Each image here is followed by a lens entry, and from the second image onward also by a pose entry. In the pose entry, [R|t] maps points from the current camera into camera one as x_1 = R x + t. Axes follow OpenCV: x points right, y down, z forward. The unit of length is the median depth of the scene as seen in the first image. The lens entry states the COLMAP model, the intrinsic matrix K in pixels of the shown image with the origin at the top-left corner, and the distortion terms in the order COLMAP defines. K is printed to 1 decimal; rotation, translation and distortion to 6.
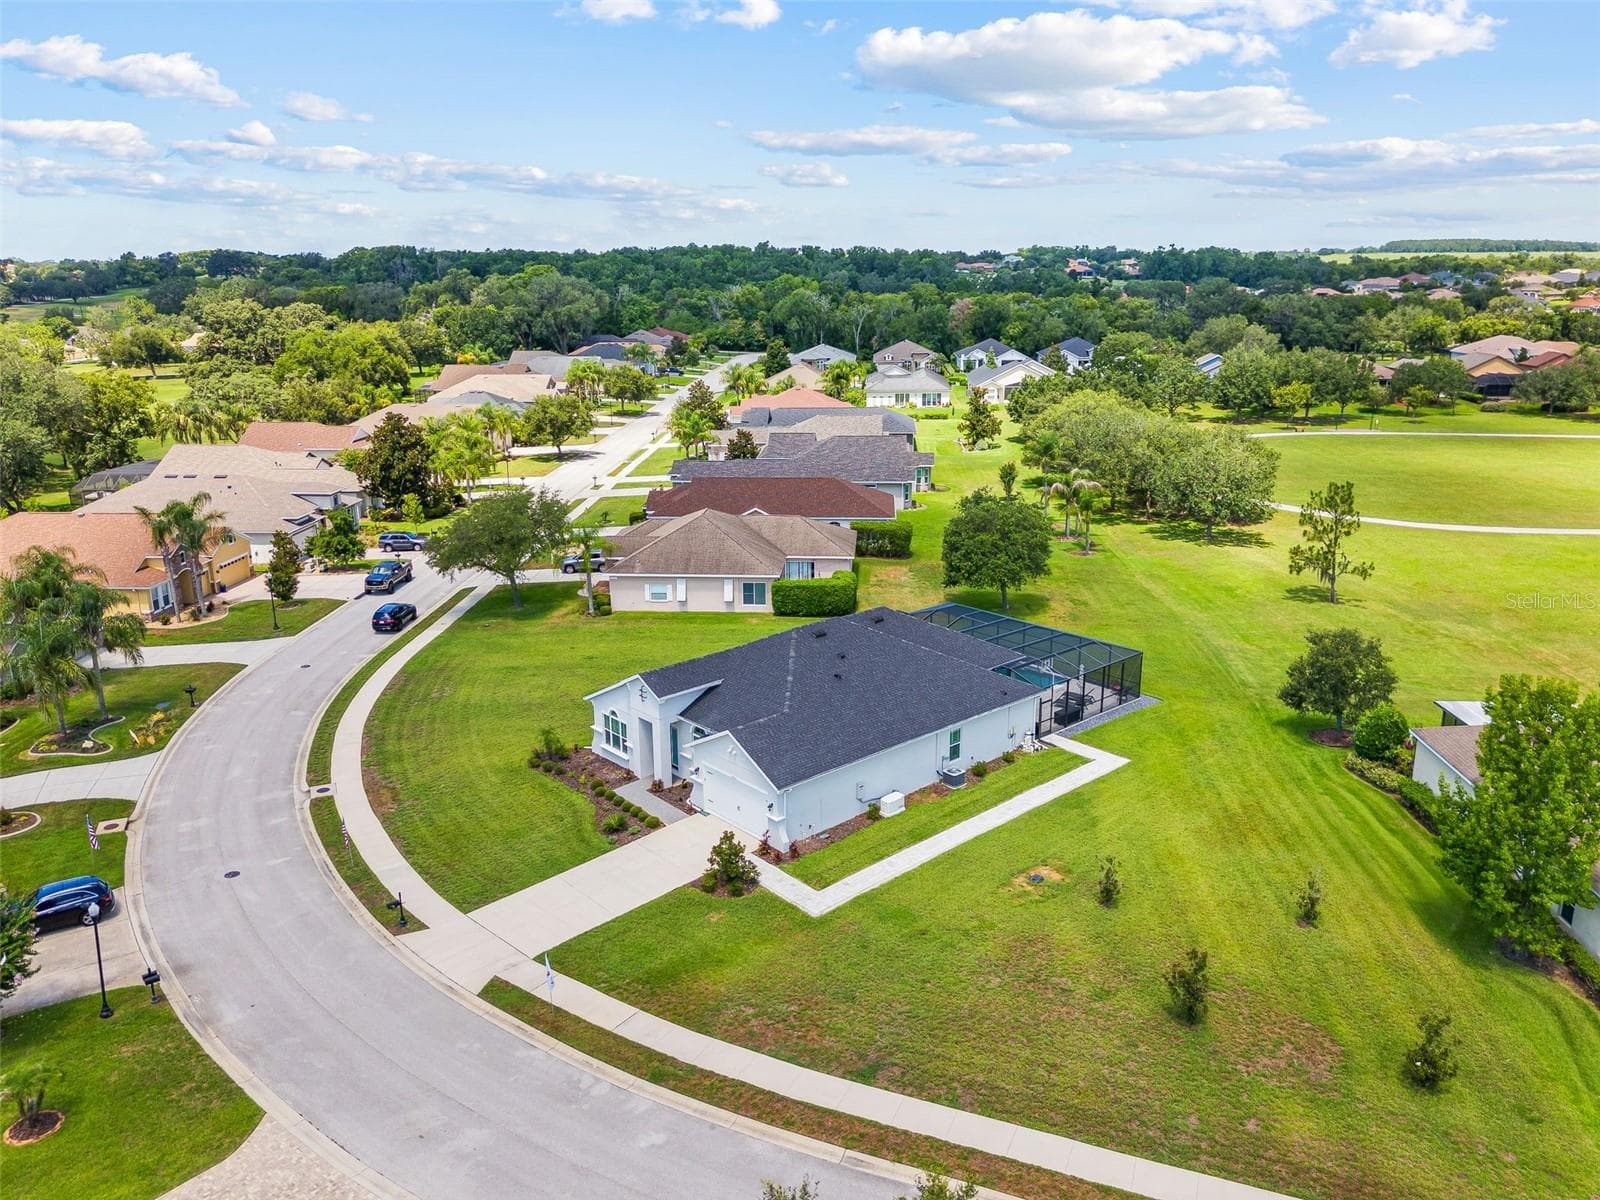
lens RADIAL K [[1185.9, 0, 793.2], [0, 1185.9, 601.3], [0, 0, 1]] dist [0.077975, -0.076287]
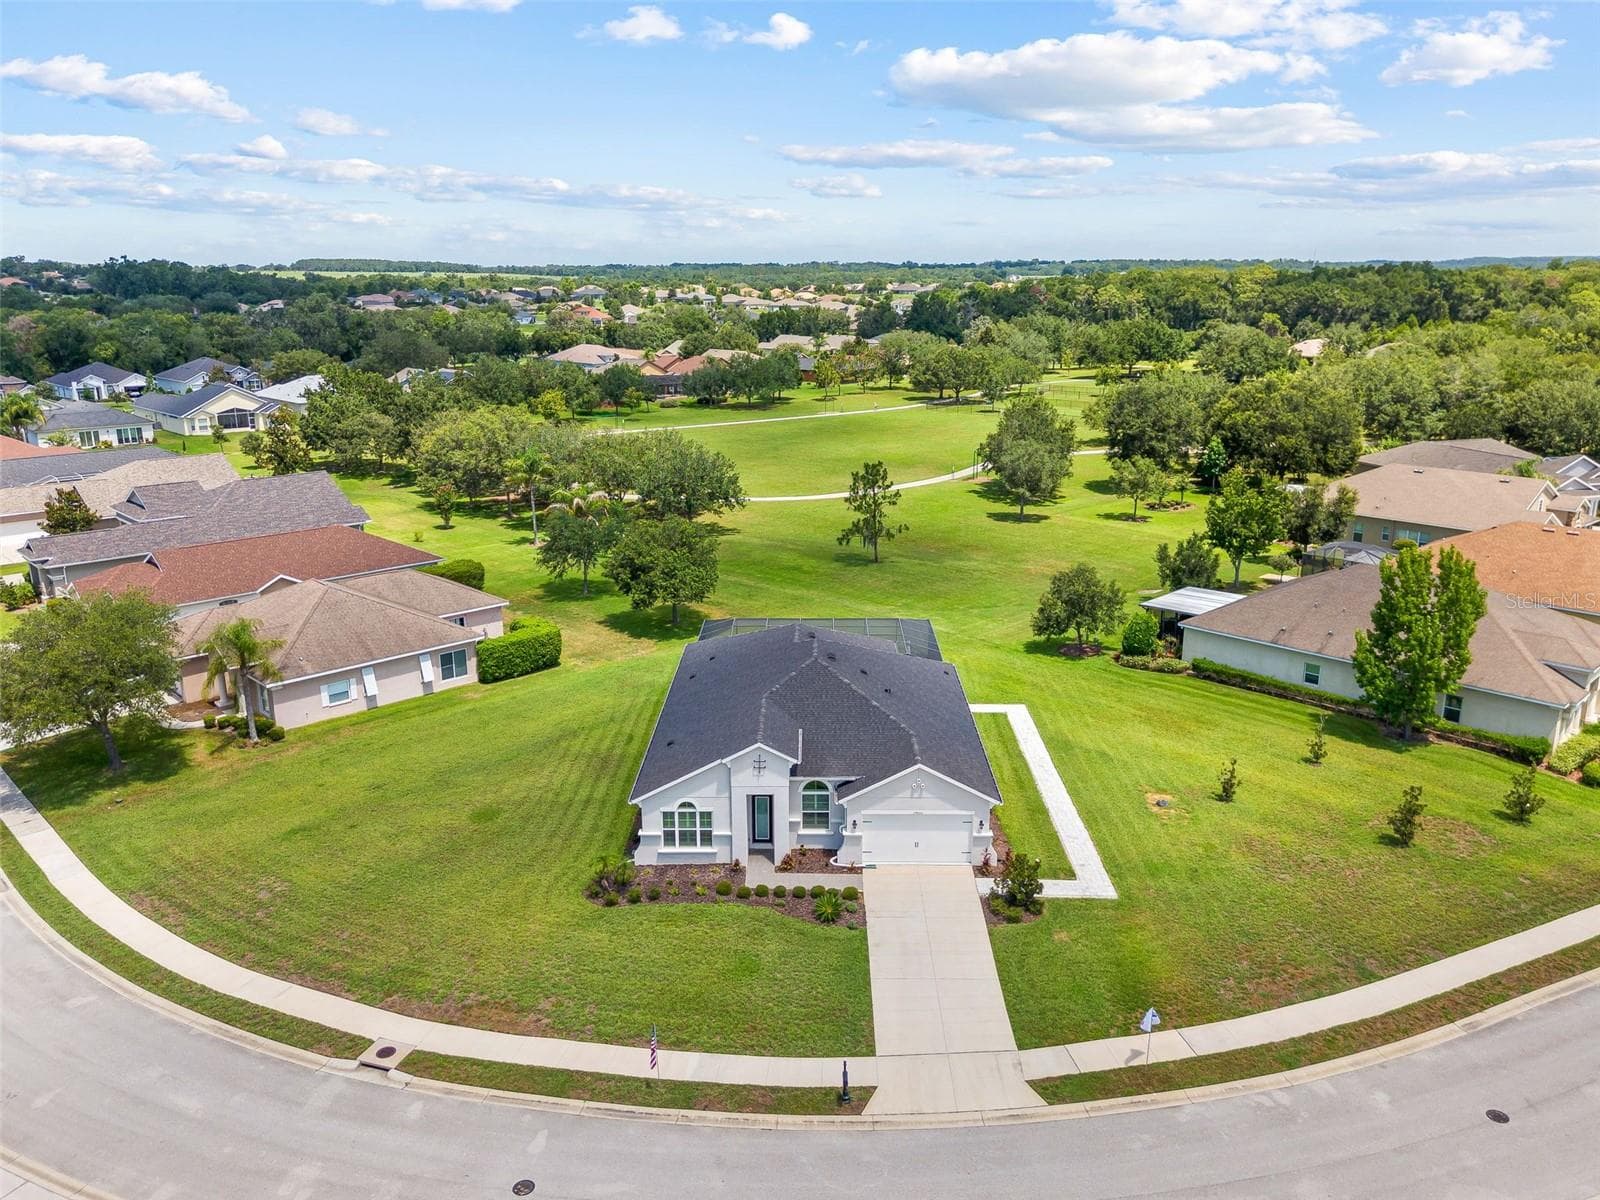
lens RADIAL K [[1185.9, 0, 793.2], [0, 1185.9, 601.3], [0, 0, 1]] dist [0.077975, -0.076287]
pose [[0.673459, -0.188176, 0.714873, -0.822910], [0.197571, 0.977697, 0.071233, -0.111098], [-0.712333, 0.093266, 0.695617, 0.429503]]
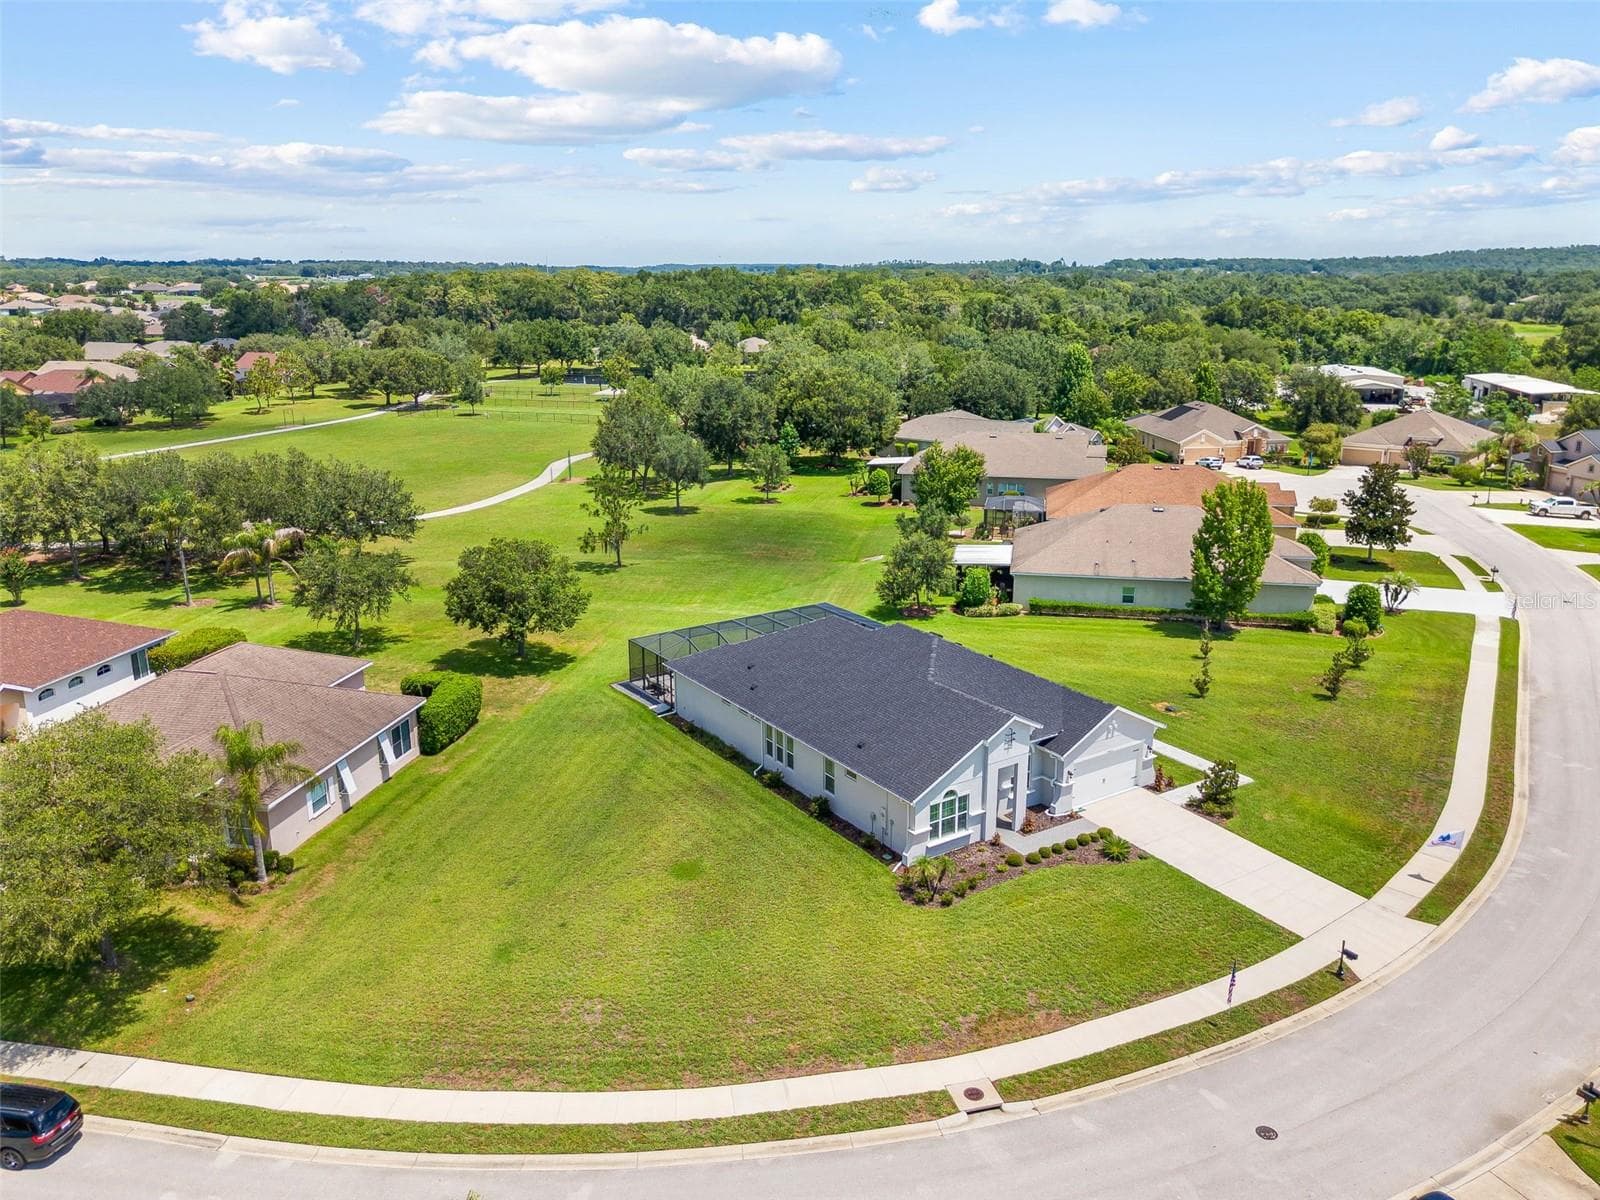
lens RADIAL K [[1185.9, 0, 793.2], [0, 1185.9, 601.3], [0, 0, 1]] dist [0.077975, -0.076287]
pose [[0.134649, -0.253442, 0.957933, -1.153441], [0.270738, 0.939362, 0.210474, -0.296628], [-0.953190, 0.231009, 0.195101, 1.114113]]
